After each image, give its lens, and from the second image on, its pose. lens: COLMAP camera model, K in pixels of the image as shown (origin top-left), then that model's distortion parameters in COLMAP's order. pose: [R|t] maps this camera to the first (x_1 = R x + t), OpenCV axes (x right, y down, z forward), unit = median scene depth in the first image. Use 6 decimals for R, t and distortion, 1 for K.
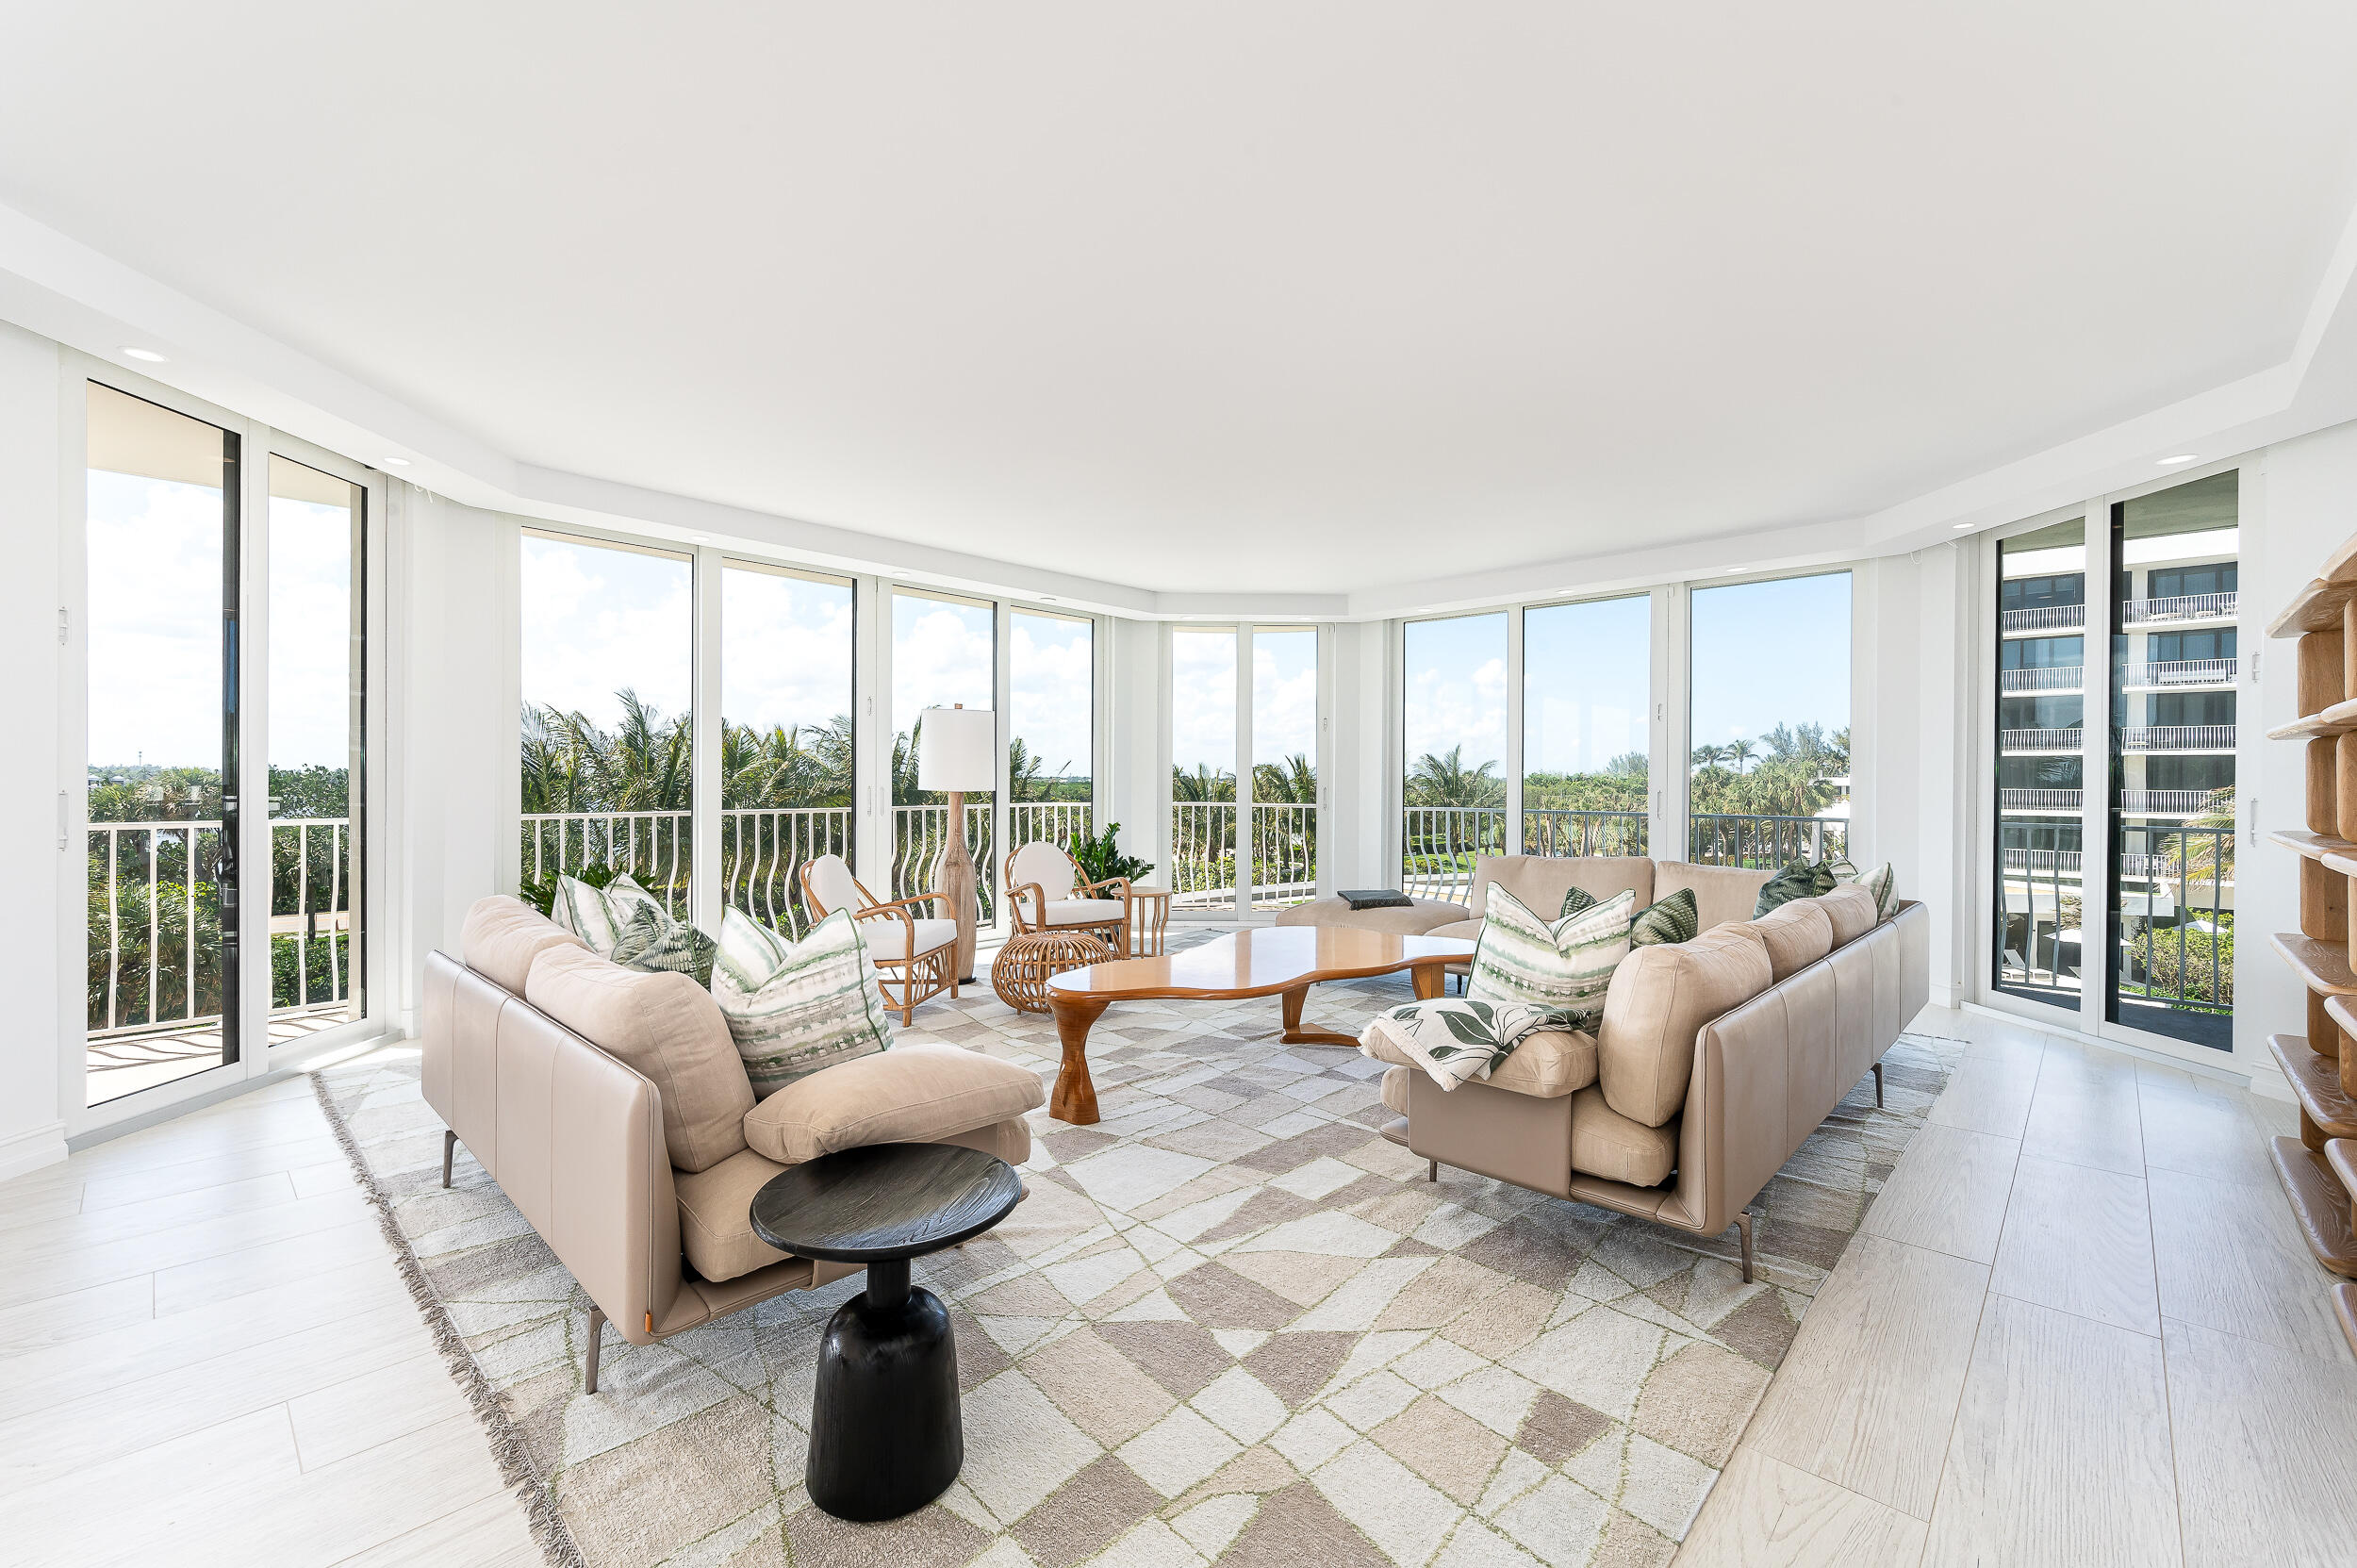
lens RADIAL K [[1011.4, 0, 1195.4], [0, 1011.4, 779.4], [0, 0, 1]] dist [-0.001061, -0.000101]
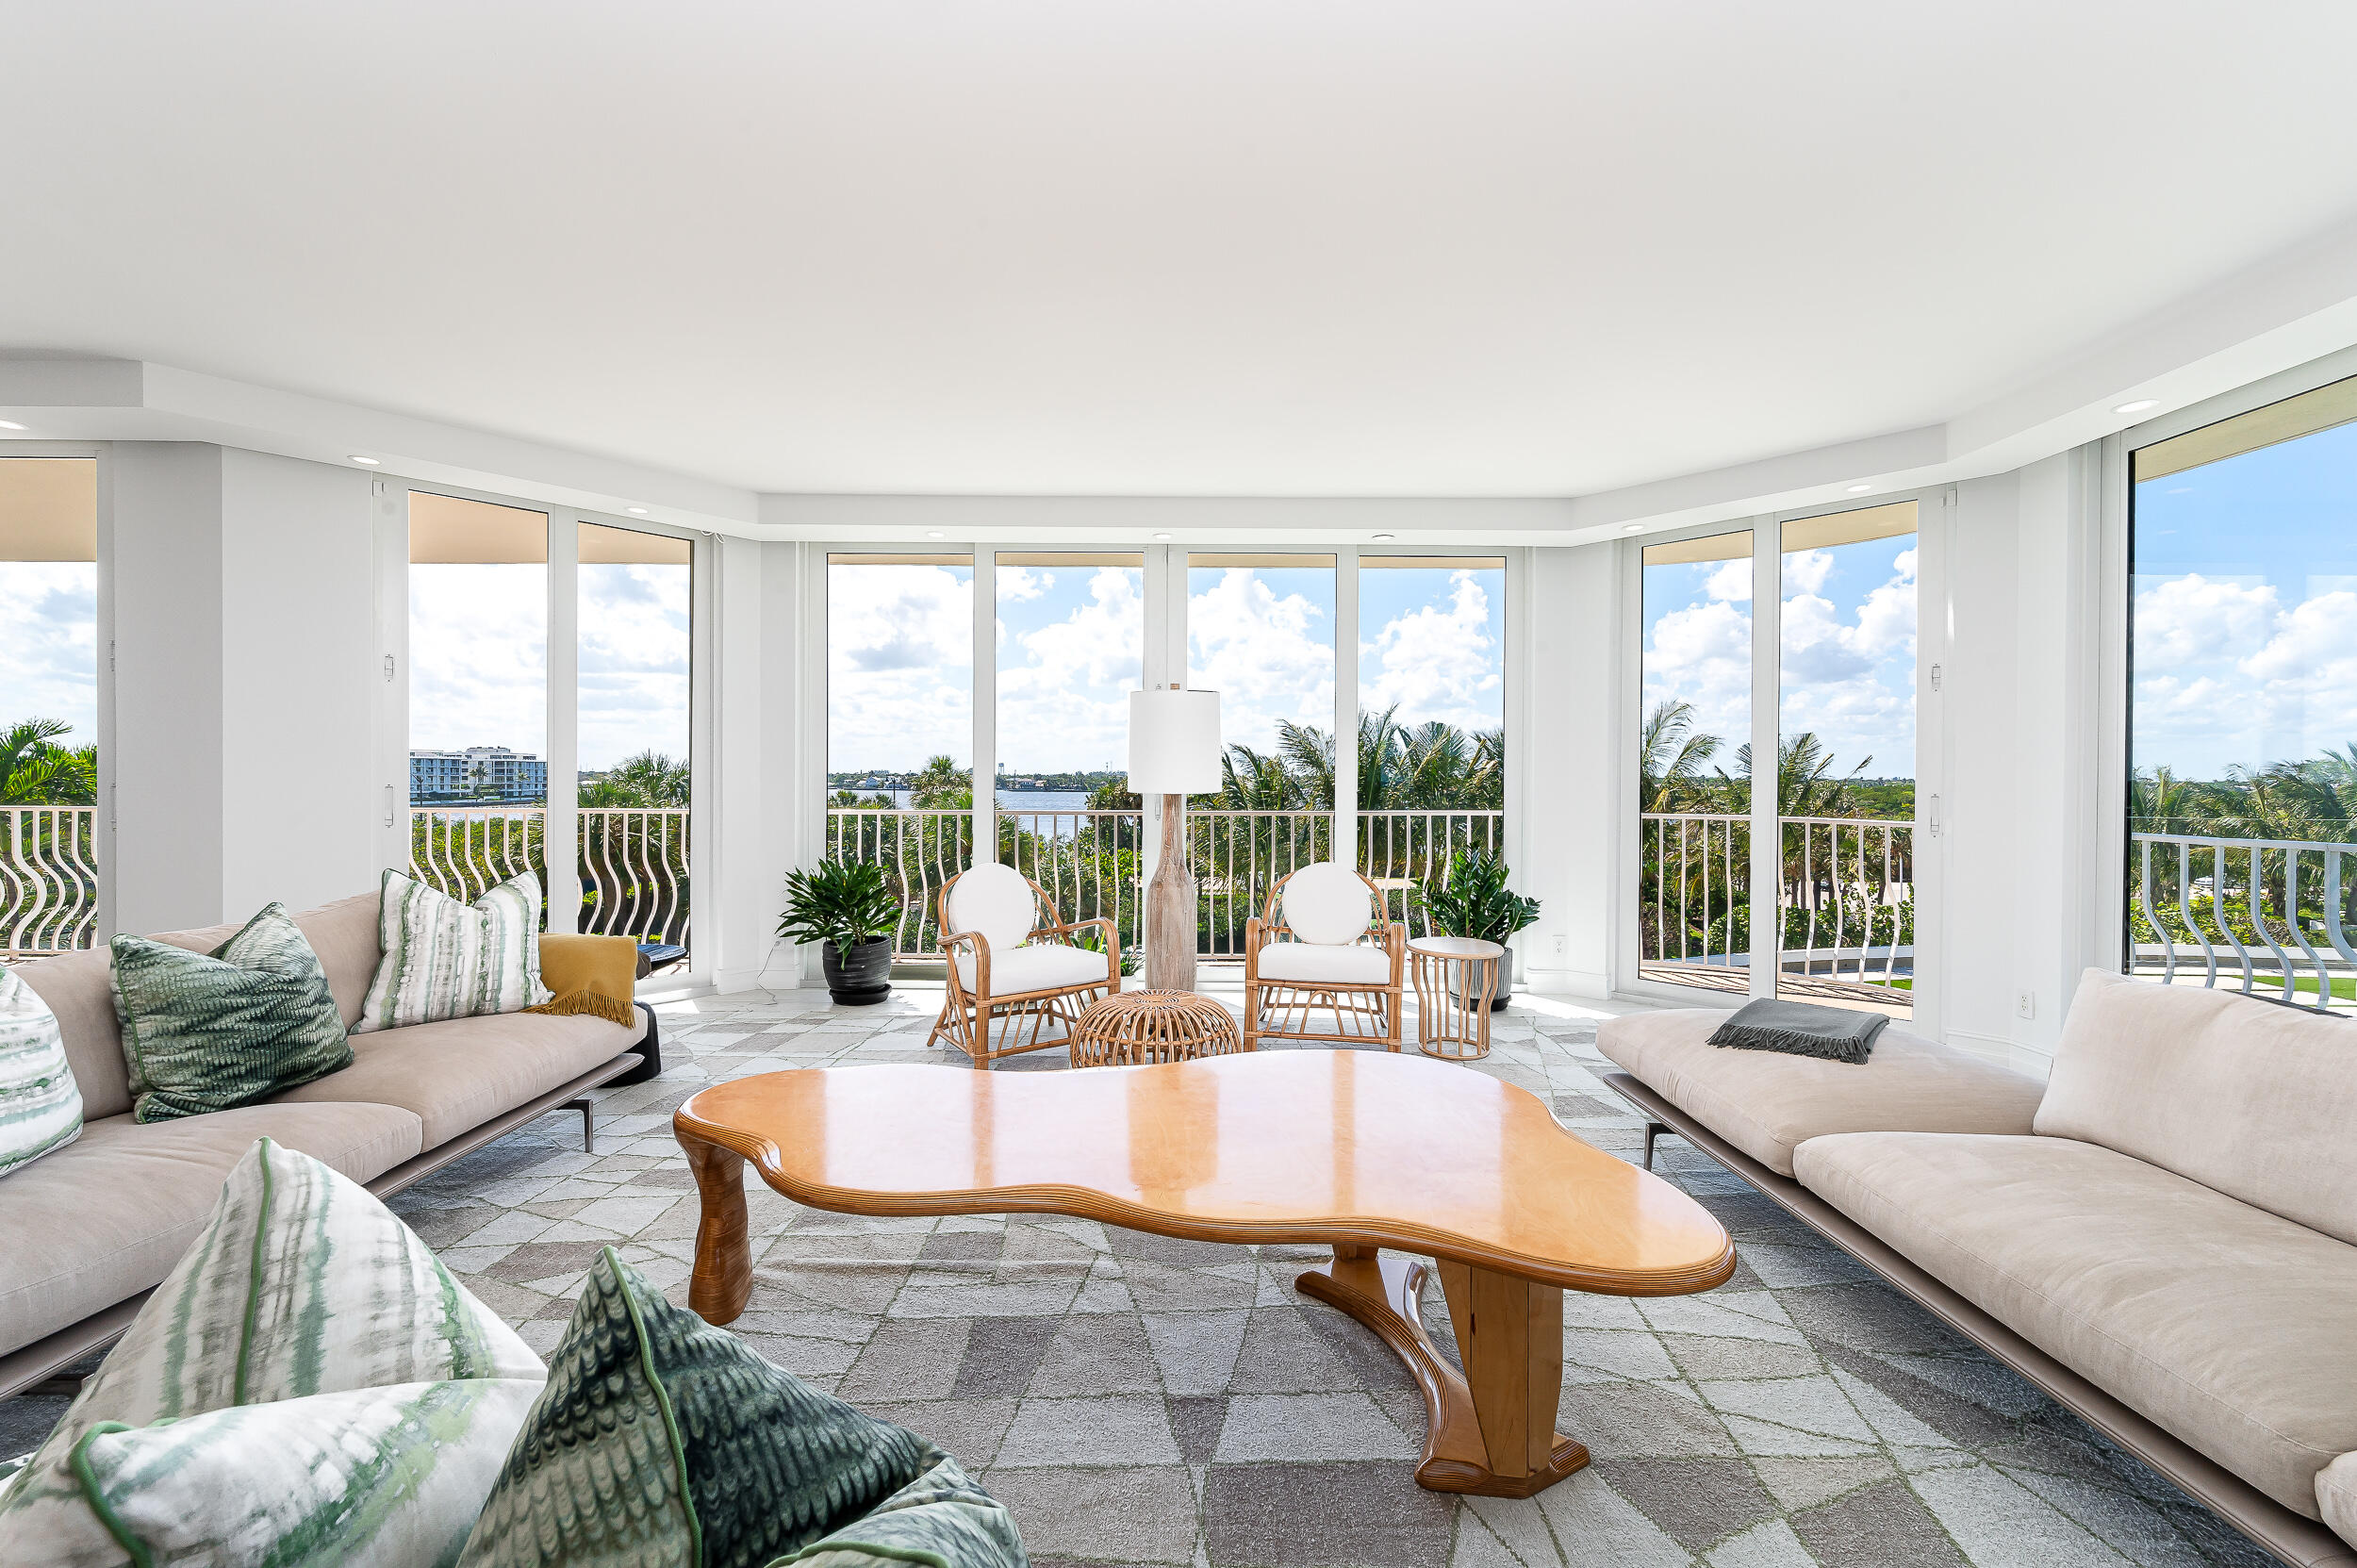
lens RADIAL K [[954.0, 0, 1170.1], [0, 954.0, 782.6], [0, 0, 1]] dist [0.012912, 0.000084]
pose [[0.649304, -0.000493, -0.760528, 0.269070], [0.001090, 0.999999, 0.000283, 0.002801], [0.760528, -0.001013, 0.649305, 0.416404]]
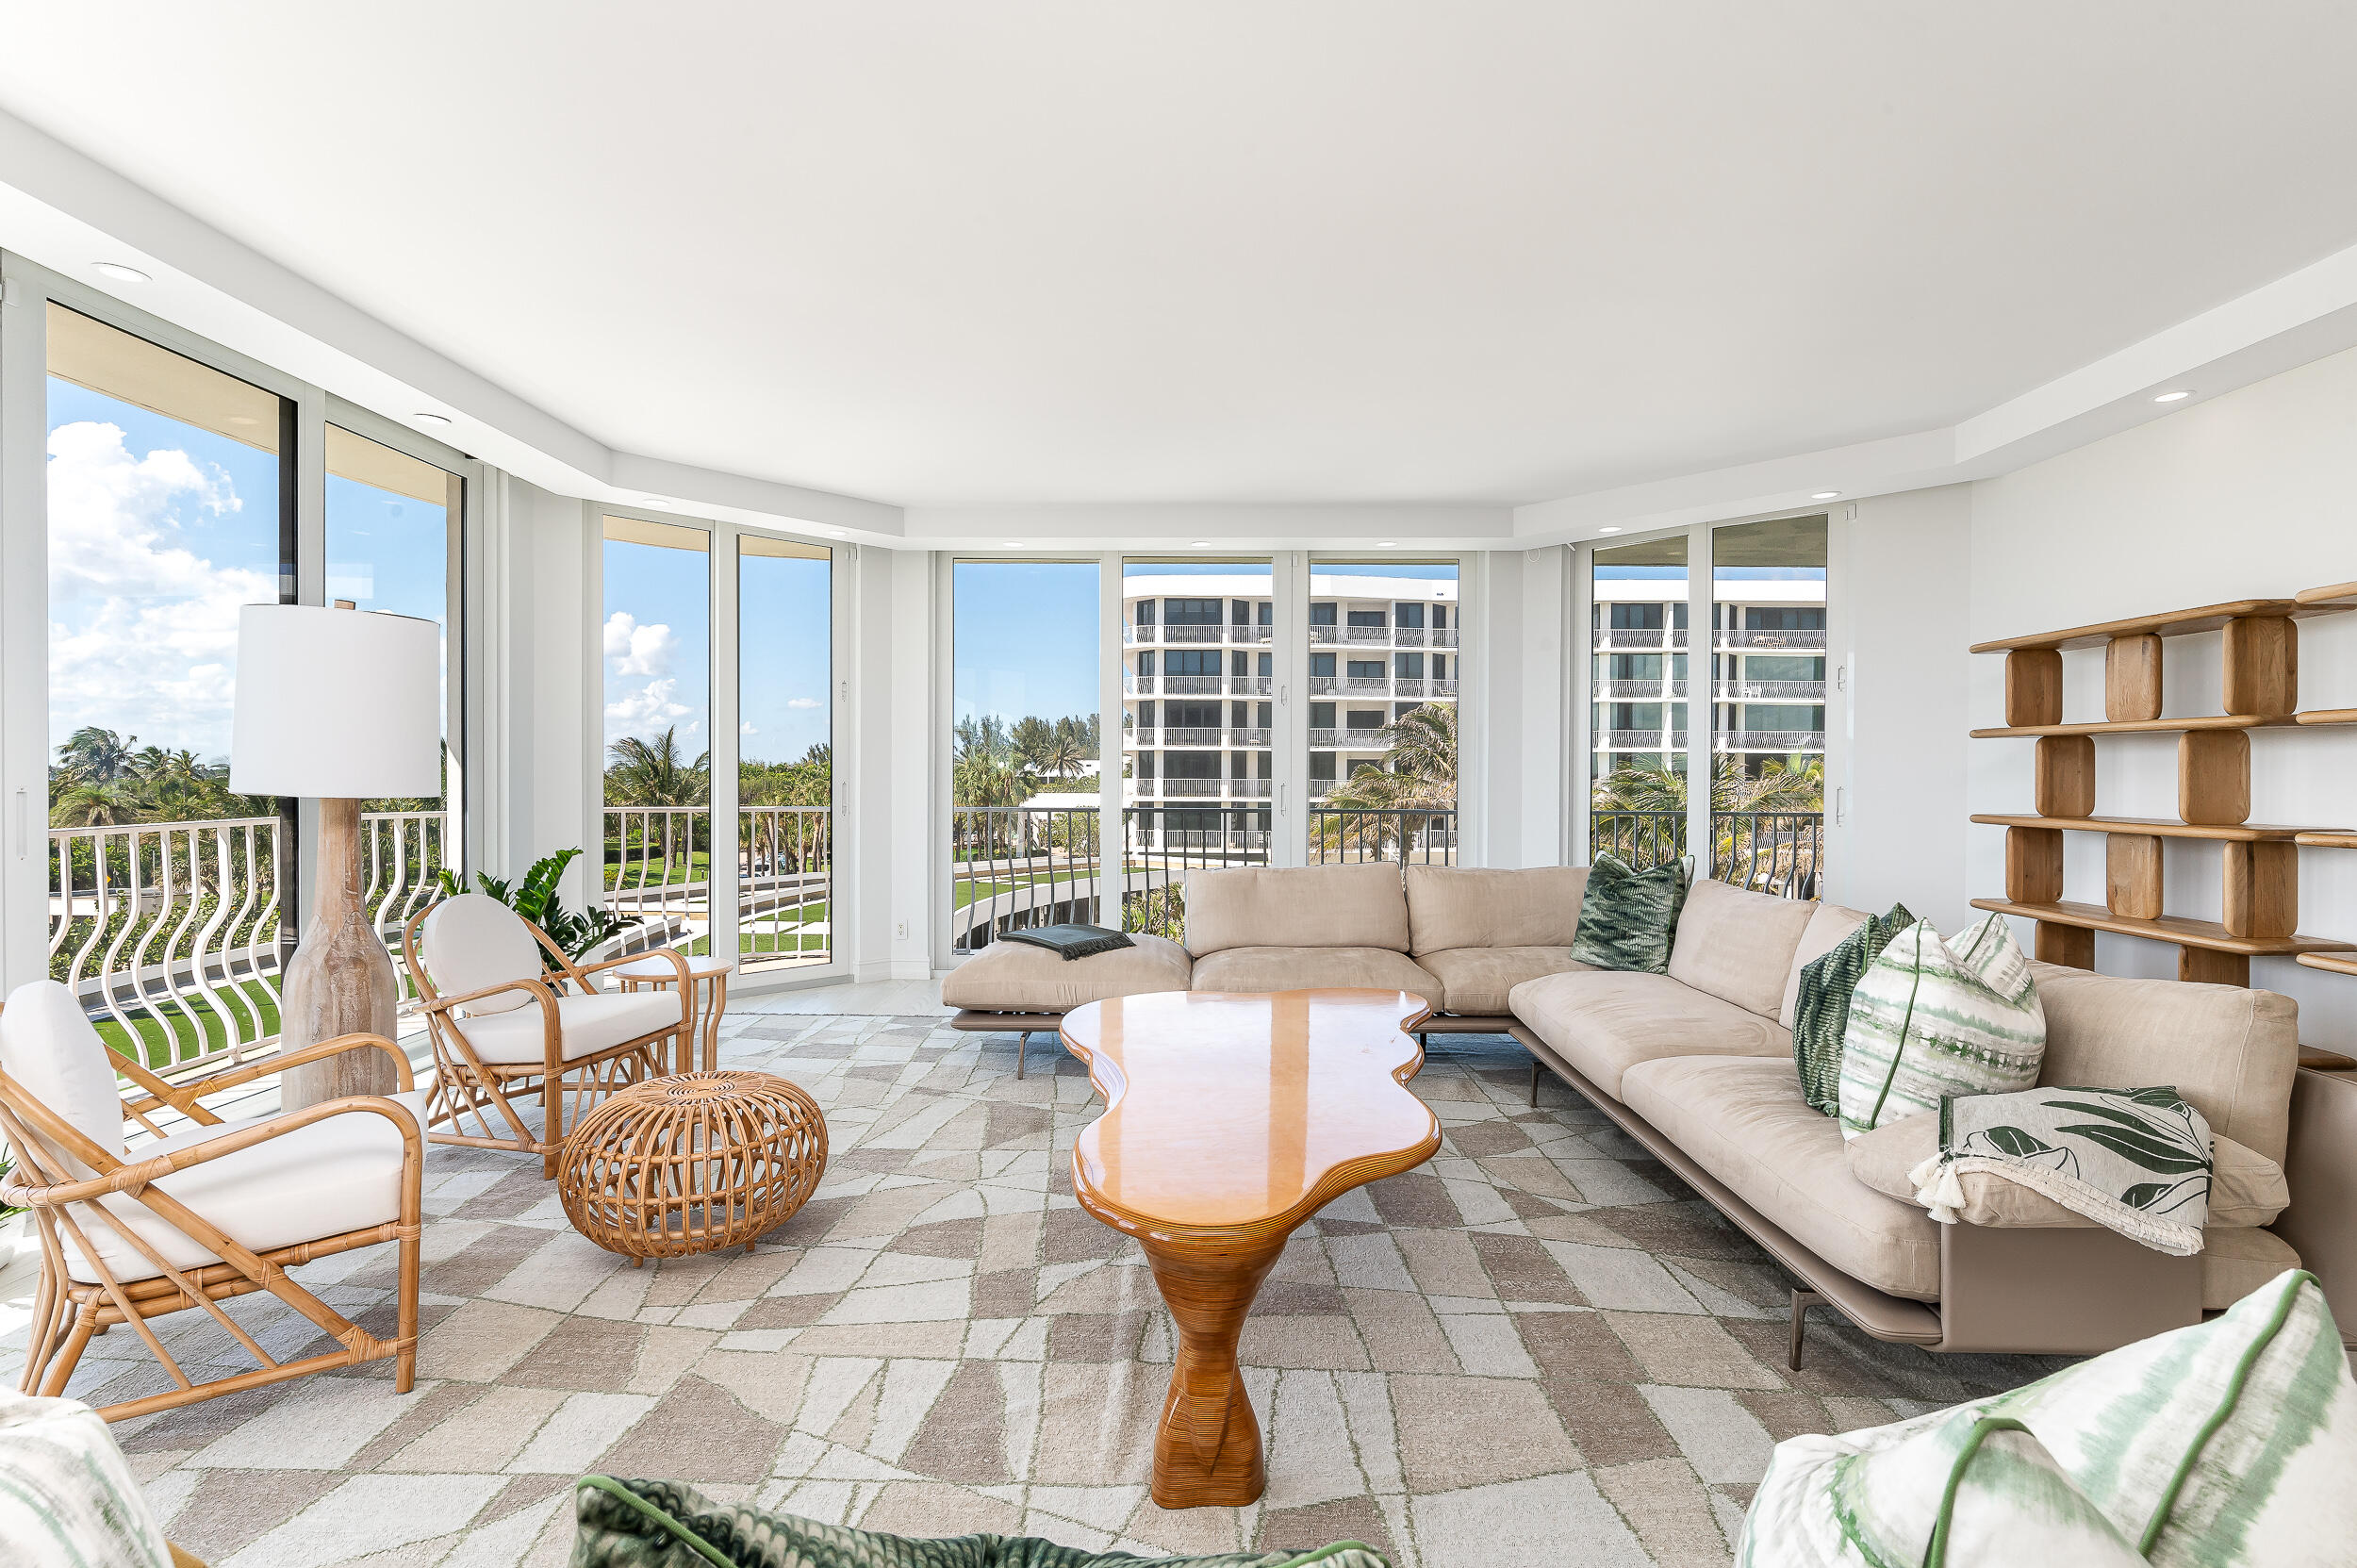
lens RADIAL K [[1113.2, 0, 1224.6], [0, 1113.2, 763.1], [0, 0, 1]] dist [0.003421, 0.000105]
pose [[0.730097, 0.005970, 0.683317, -0.237958], [-0.001977, 0.999976, -0.006625, -0.000158], [-0.683340, 0.003486, 0.730092, 0.309346]]
